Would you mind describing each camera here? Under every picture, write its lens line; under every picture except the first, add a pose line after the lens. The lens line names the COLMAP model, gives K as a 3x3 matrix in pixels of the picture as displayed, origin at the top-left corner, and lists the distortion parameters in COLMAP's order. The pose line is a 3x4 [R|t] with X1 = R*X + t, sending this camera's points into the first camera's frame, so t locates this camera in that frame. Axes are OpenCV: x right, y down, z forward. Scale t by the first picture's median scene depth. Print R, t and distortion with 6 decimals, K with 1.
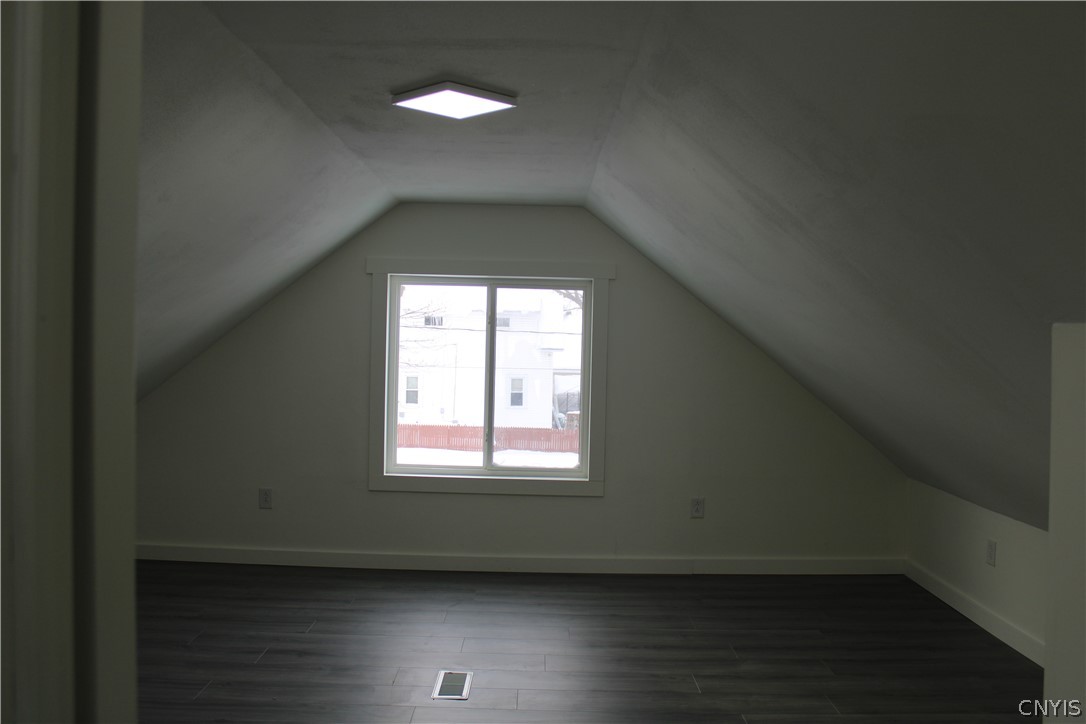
lens RADIAL K [[904.4, 0, 536.8], [0, 904.4, 364.8], [0, 0, 1]] dist [-0.169947, 0.155416]
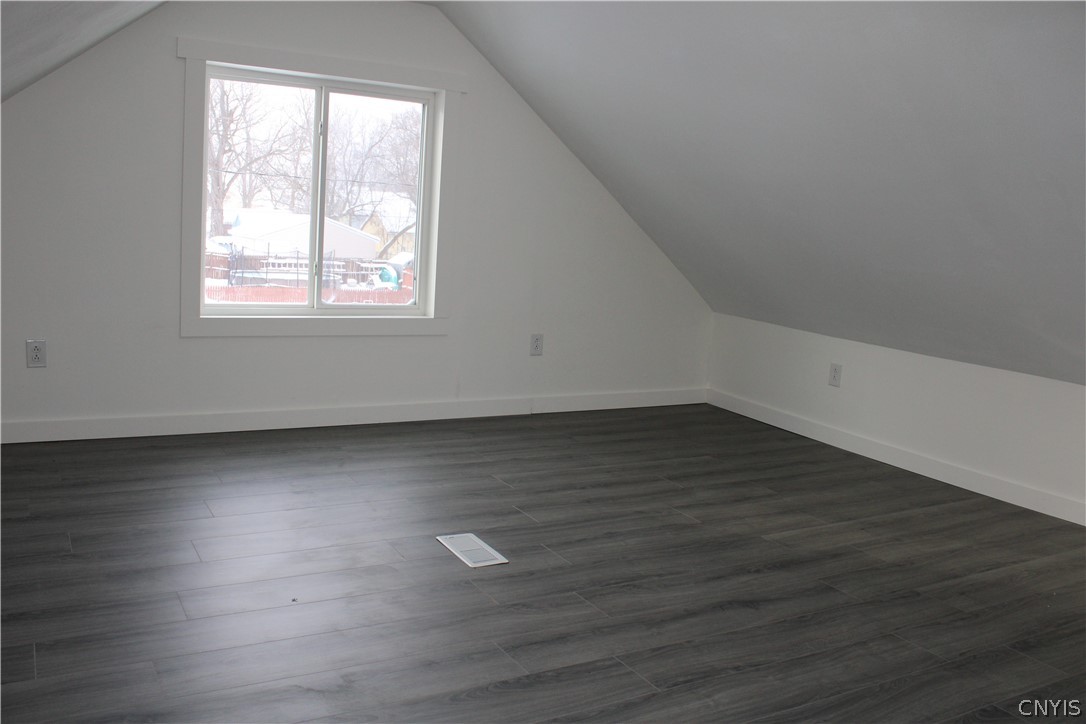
lens RADIAL K [[904.4, 0, 536.8], [0, 904.4, 364.8], [0, 0, 1]] dist [-0.169947, 0.155416]
pose [[0.878468, -0.045291, 0.475649, -0.279186], [-0.030189, 0.988247, 0.149857, 0.036621], [-0.476846, -0.146004, 0.866776, 0.162767]]
